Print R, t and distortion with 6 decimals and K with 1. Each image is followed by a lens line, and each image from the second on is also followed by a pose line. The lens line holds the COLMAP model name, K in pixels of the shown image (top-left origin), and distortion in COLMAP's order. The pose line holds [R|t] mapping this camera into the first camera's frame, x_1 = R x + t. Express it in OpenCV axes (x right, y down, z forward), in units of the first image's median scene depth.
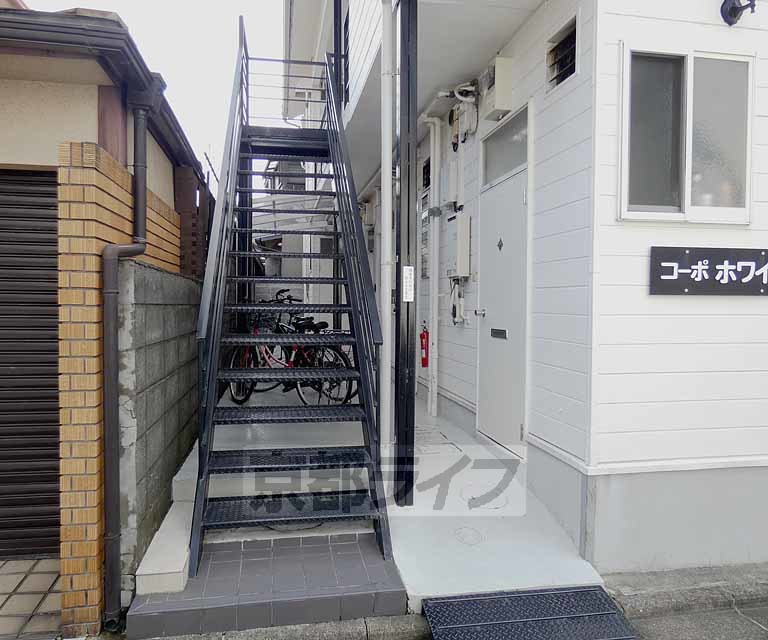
lens RADIAL K [[611.3, 0, 384.0], [0, 611.3, 320.0], [0, 0, 1]] dist [0.005765, -0.001170]
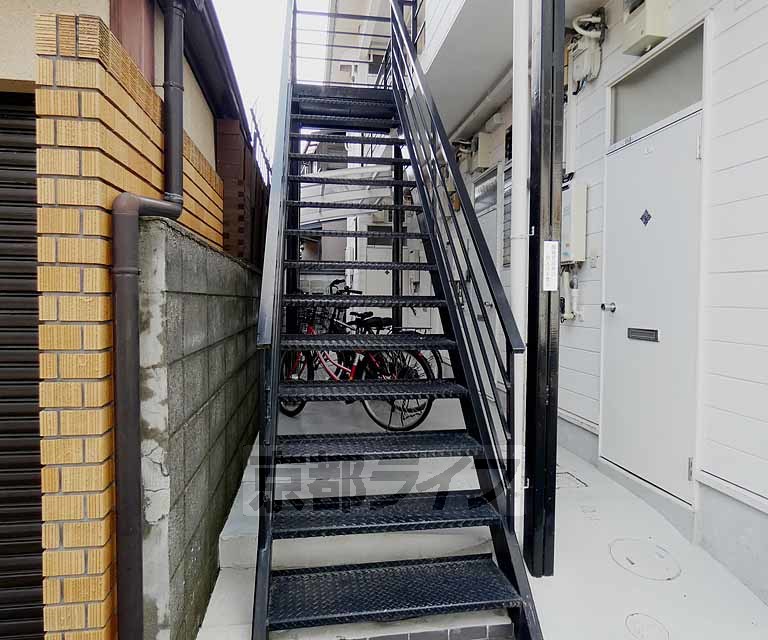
lens RADIAL K [[545.0, 0, 384.0], [0, 545.0, 320.0], [0, 0, 1]] dist [-0.001763, 0.000894]
pose [[0.999991, 0.001262, -0.004086, -0.158730], [-0.001218, 0.999942, 0.010745, -0.003343], [0.004099, -0.010740, 0.999934, 0.386082]]
